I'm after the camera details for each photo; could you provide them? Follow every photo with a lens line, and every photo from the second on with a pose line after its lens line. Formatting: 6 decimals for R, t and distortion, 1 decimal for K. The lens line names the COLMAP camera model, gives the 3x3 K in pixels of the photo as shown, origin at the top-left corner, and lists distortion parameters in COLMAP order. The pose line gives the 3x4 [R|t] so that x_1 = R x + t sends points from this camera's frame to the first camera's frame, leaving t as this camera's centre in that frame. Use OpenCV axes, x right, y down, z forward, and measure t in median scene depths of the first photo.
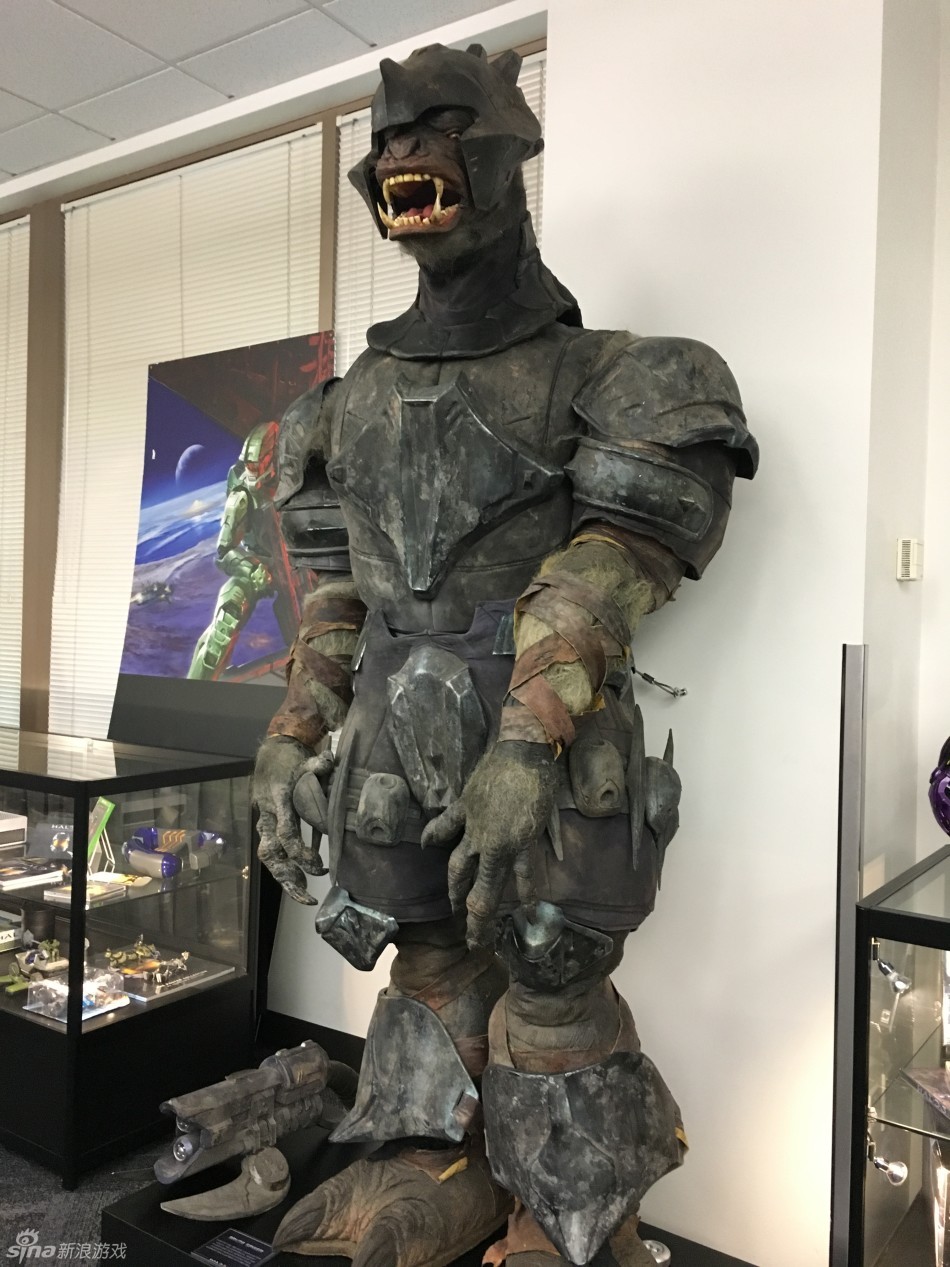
lens RADIAL K [[1075.5, 0, 480.0], [0, 1075.5, 625.0], [0, 0, 1]] dist [0.069850, -0.093043]
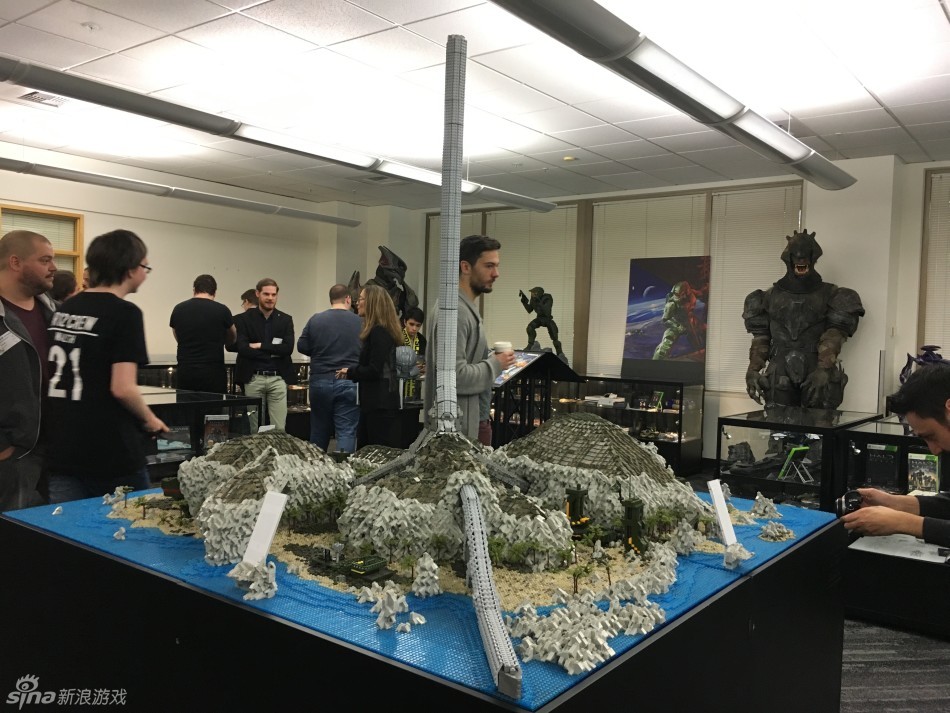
lens RADIAL K [[806.4, 0, 472.7], [0, 806.4, 361.6], [0, 0, 1]] dist [0.069850, -0.093043]
pose [[0.998750, -0.003131, -0.049892, -1.243051], [0.005172, 0.999153, 0.040819, -0.082895], [0.049722, -0.041026, 0.997920, -2.610139]]
